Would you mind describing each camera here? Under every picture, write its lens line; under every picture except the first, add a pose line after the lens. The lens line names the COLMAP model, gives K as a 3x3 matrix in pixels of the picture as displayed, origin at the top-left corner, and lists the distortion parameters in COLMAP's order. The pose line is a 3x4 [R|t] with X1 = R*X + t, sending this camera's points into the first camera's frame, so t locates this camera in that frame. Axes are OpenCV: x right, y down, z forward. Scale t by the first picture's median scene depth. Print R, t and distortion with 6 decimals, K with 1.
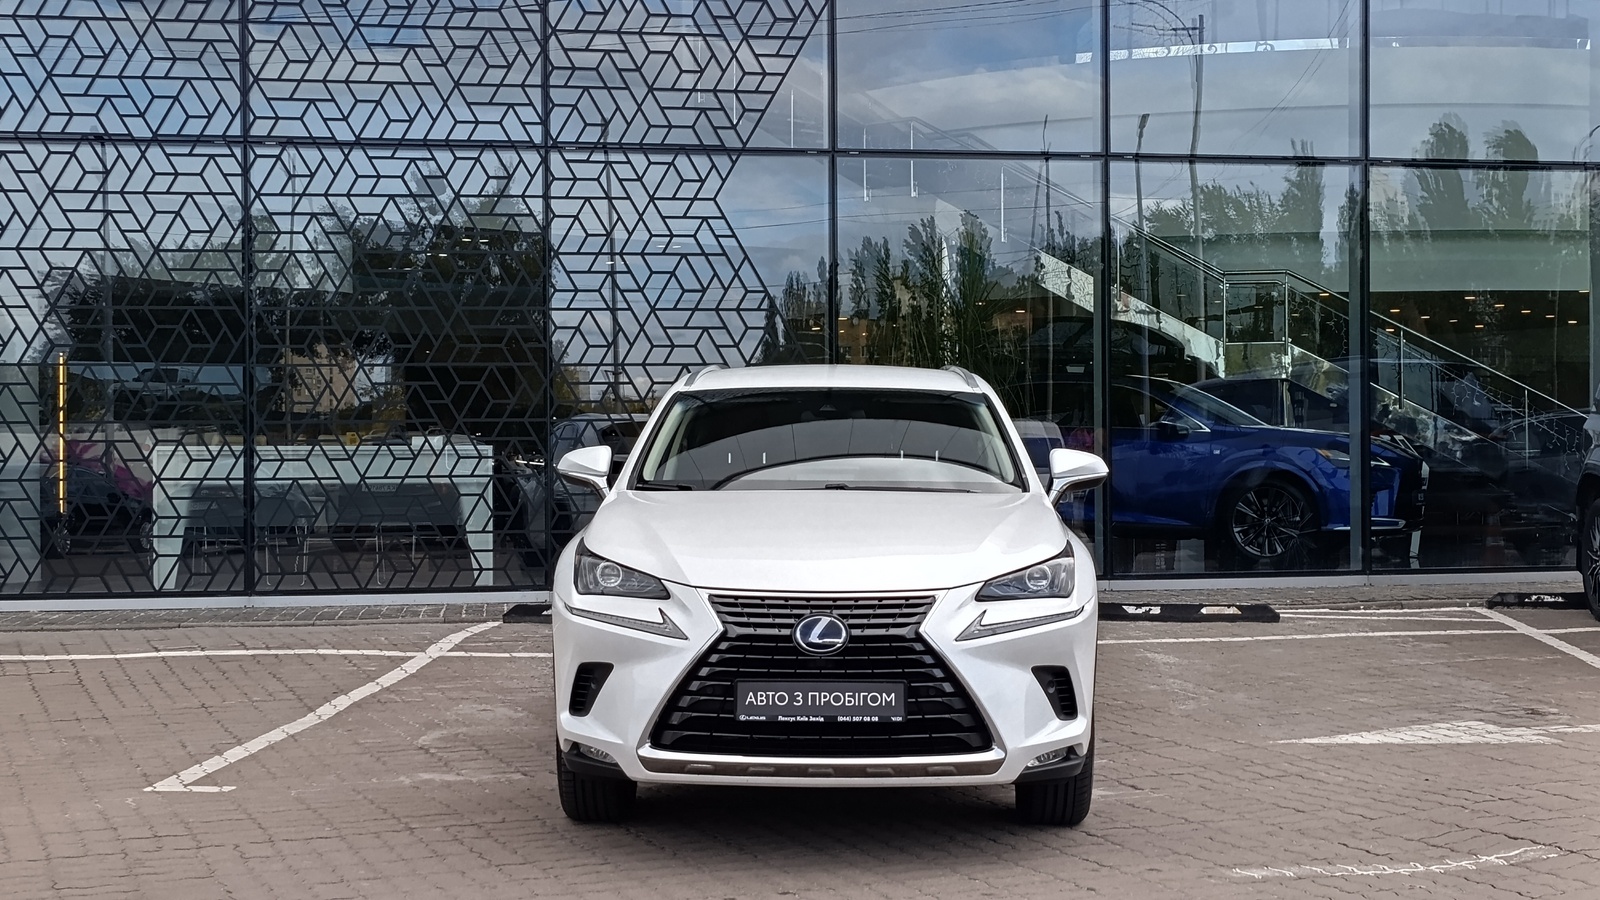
lens RADIAL K [[2048.4, 0, 752.7], [0, 2048.4, 453.4], [0, 0, 1]] dist [0.034397, 0.047649]
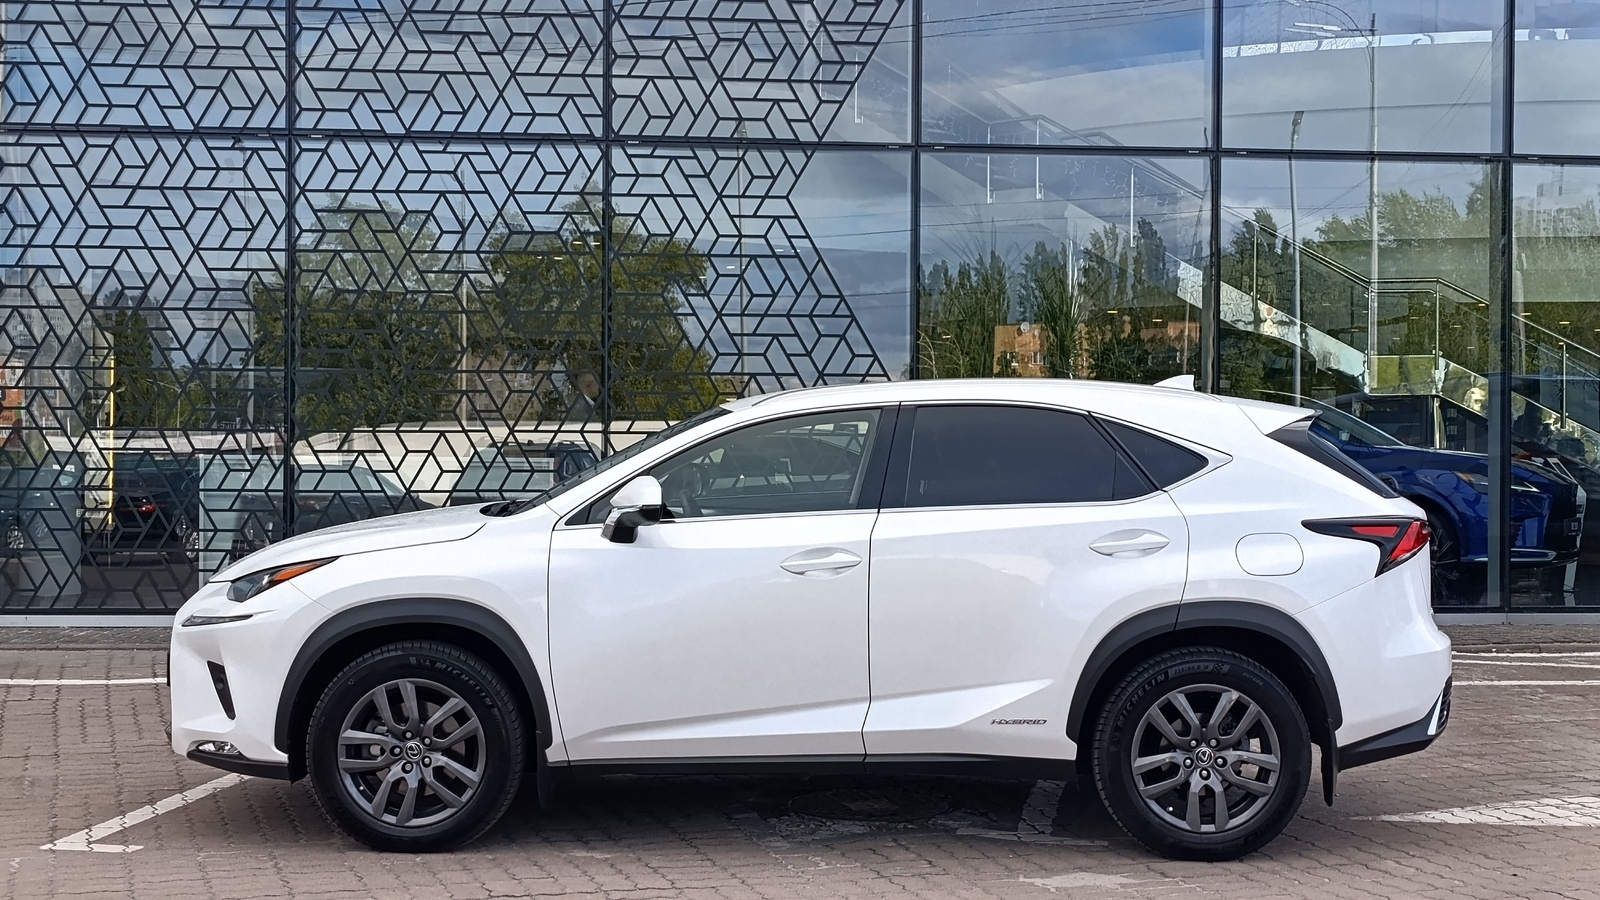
lens RADIAL K [[2011.1, 0, 800.0], [0, 2011.1, 450.0], [0, 0, 1]] dist [0.047660, -0.001933]
pose [[0.996991, 0.012322, -0.076529, 0.060125], [-0.012631, 0.999914, -0.003554, -0.006105], [0.076479, 0.004510, 0.997061, 0.091045]]
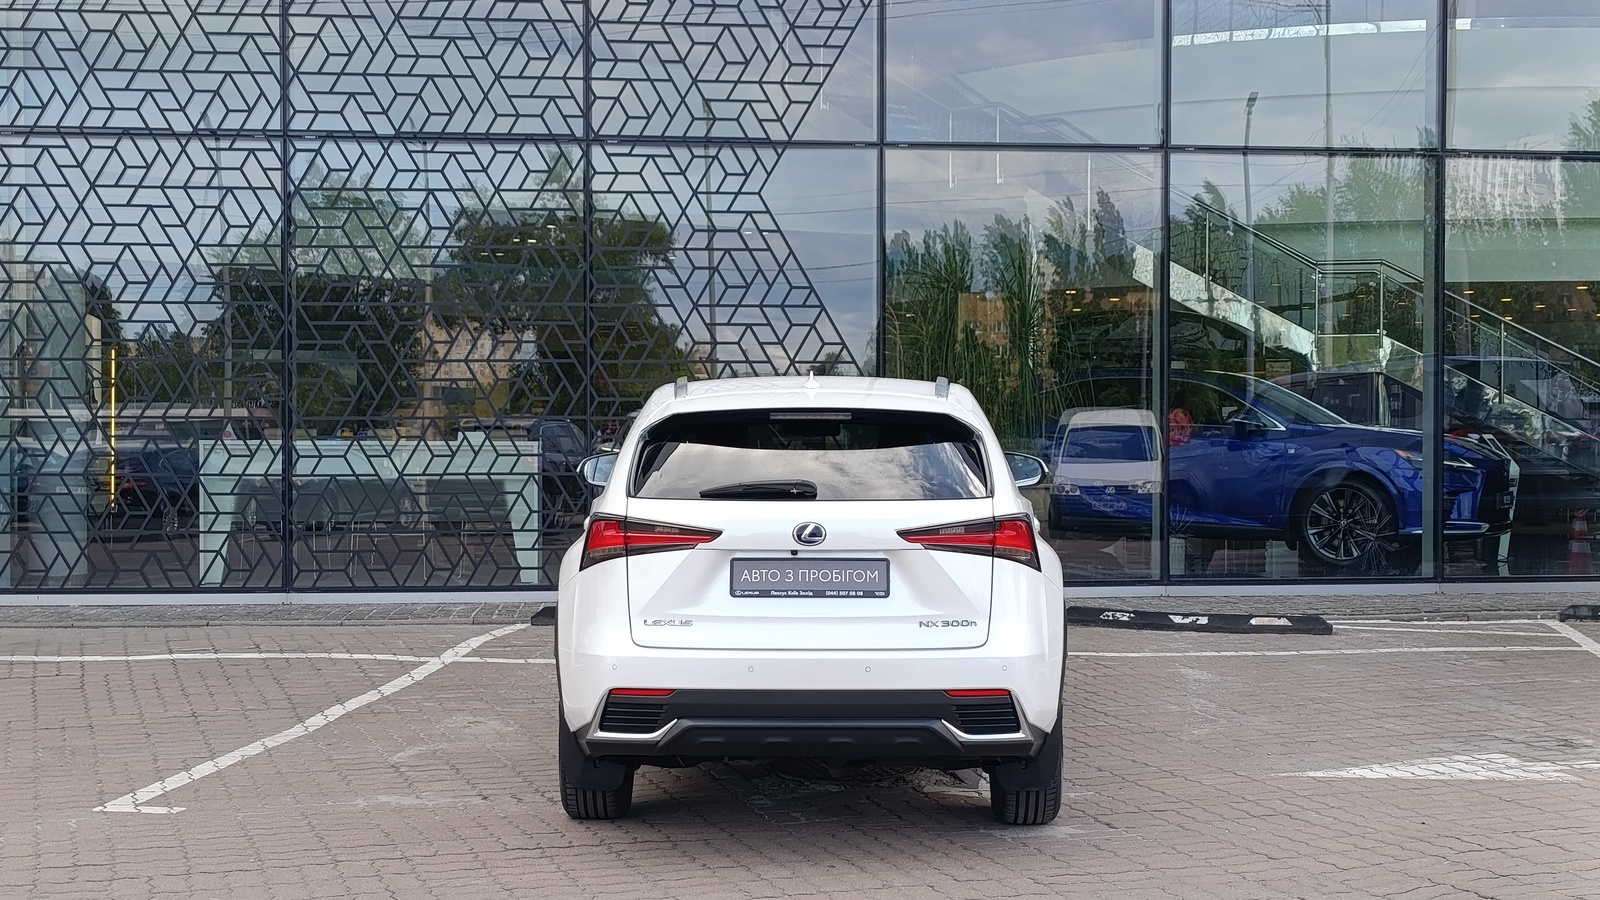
lens RADIAL K [[2037.9, 0, 792.9], [0, 2037.9, 449.2], [0, 0, 1]] dist [0.033845, 0.042452]
pose [[0.998087, 0.008072, -0.061289, 0.059722], [-0.007290, 0.999889, 0.012979, -0.014848], [0.061387, -0.012507, 0.998036, 0.027340]]
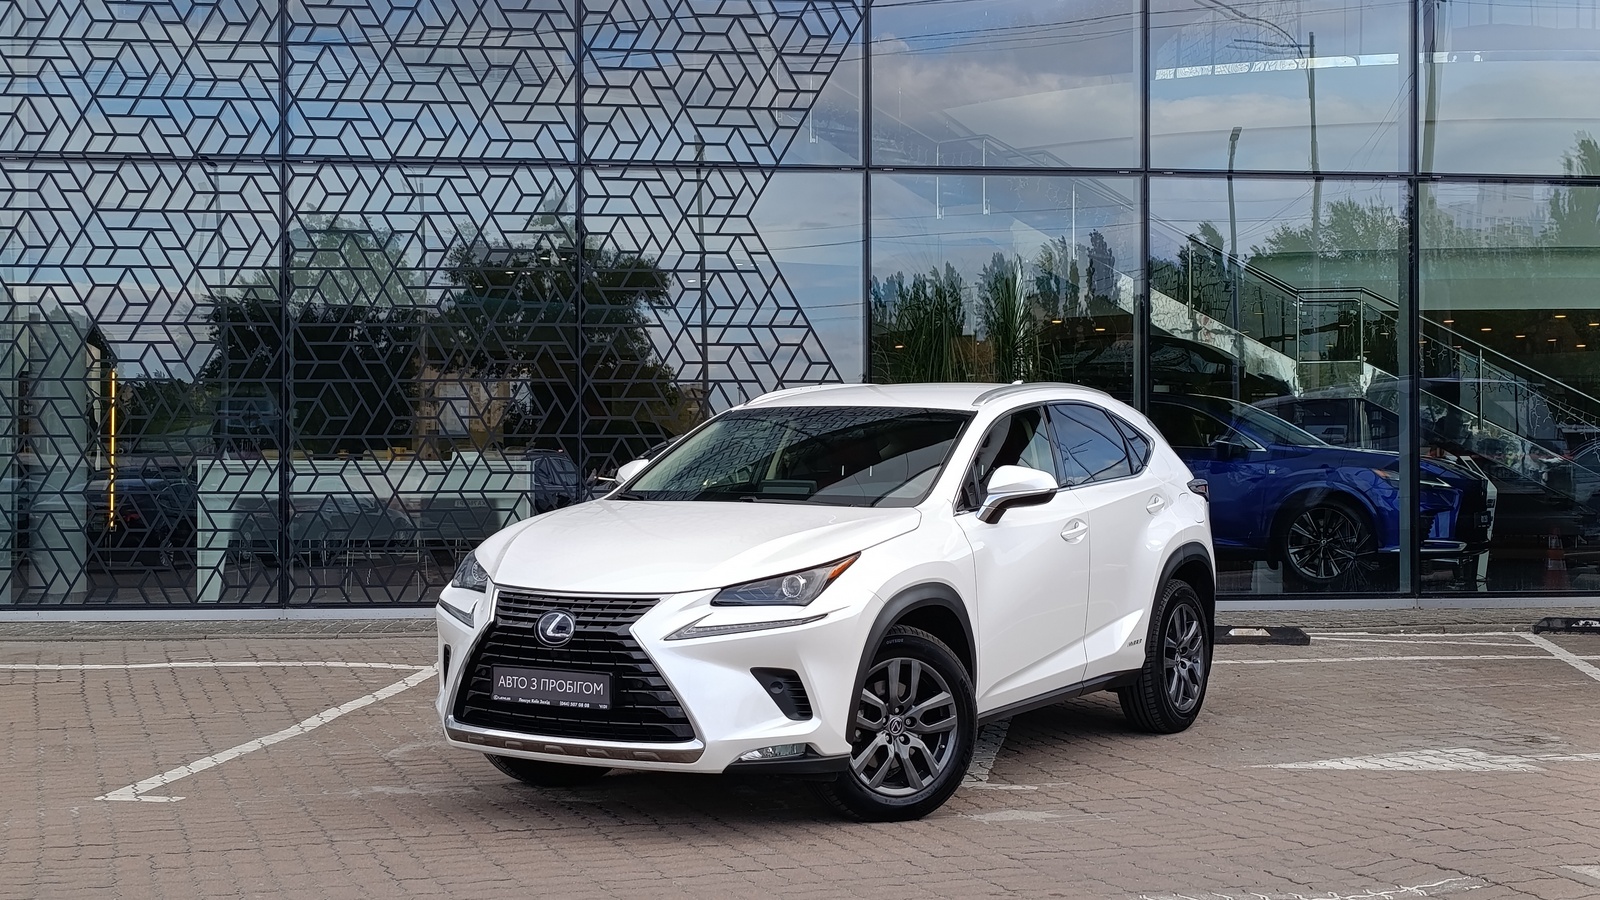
lens RADIAL K [[2037.9, 0, 792.9], [0, 2037.9, 449.2], [0, 0, 1]] dist [0.033845, 0.042452]
pose [[0.998230, 0.004784, -0.059271, 0.064725], [-0.005458, 0.999922, -0.011219, 0.000802], [0.059212, 0.011522, 0.998179, 0.008759]]
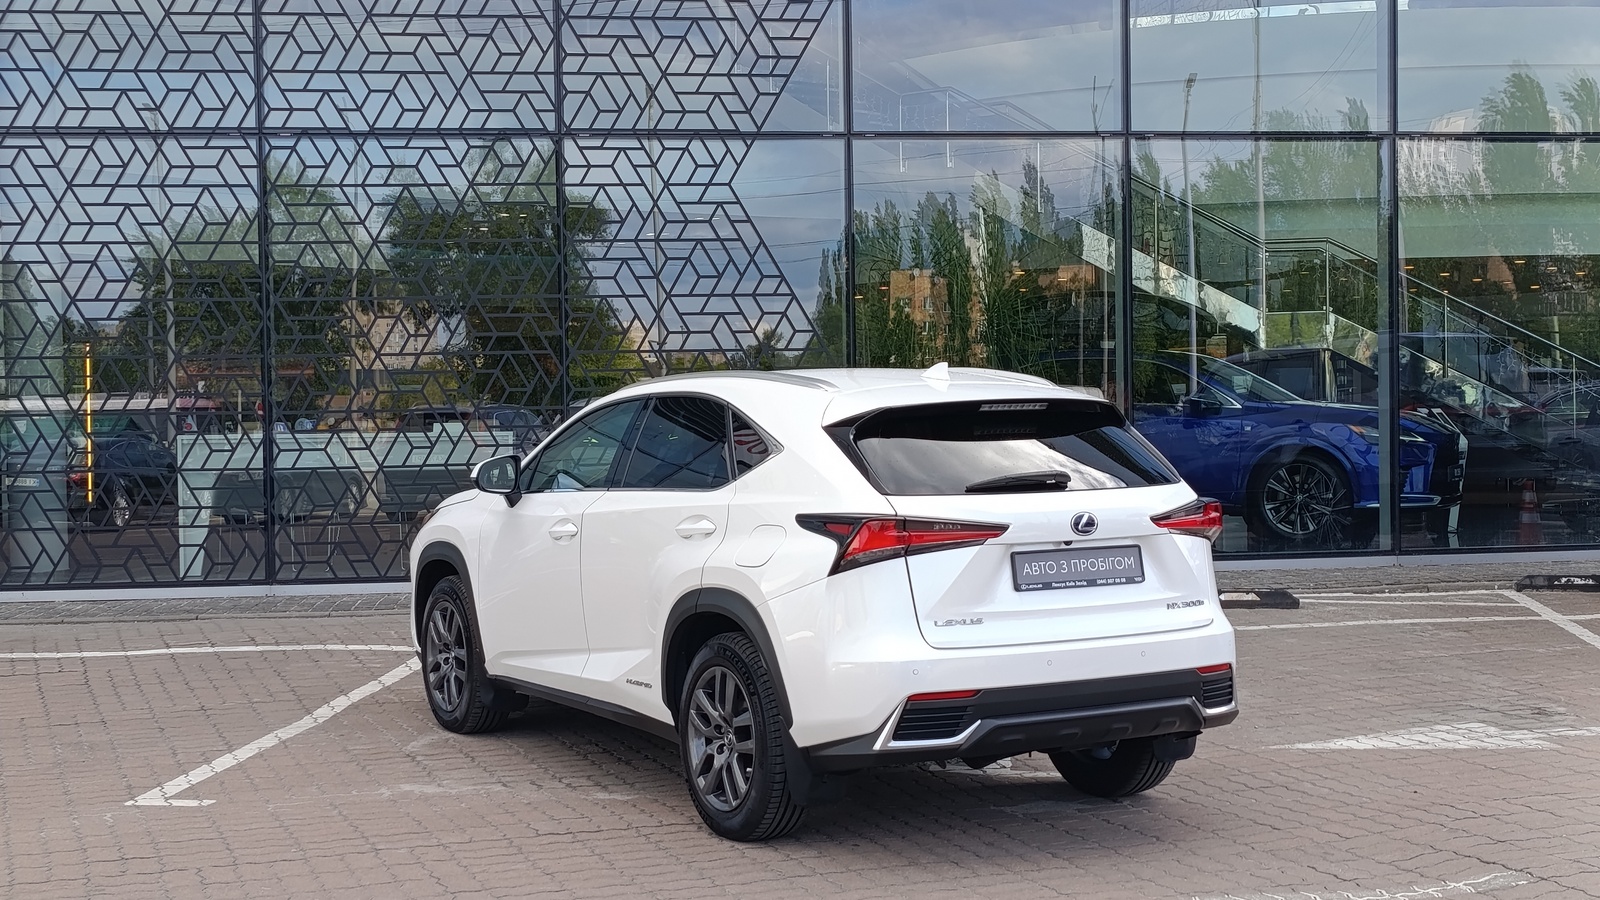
lens RADIAL K [[2037.4, 0, 757.0], [0, 2037.4, 444.7], [0, 0, 1]] dist [0.048743, -0.005119]
pose [[0.999219, -0.007223, -0.038850, 0.033253], [0.008098, 0.999716, 0.022418, -0.020069], [0.038677, -0.022715, 0.998994, 0.007671]]
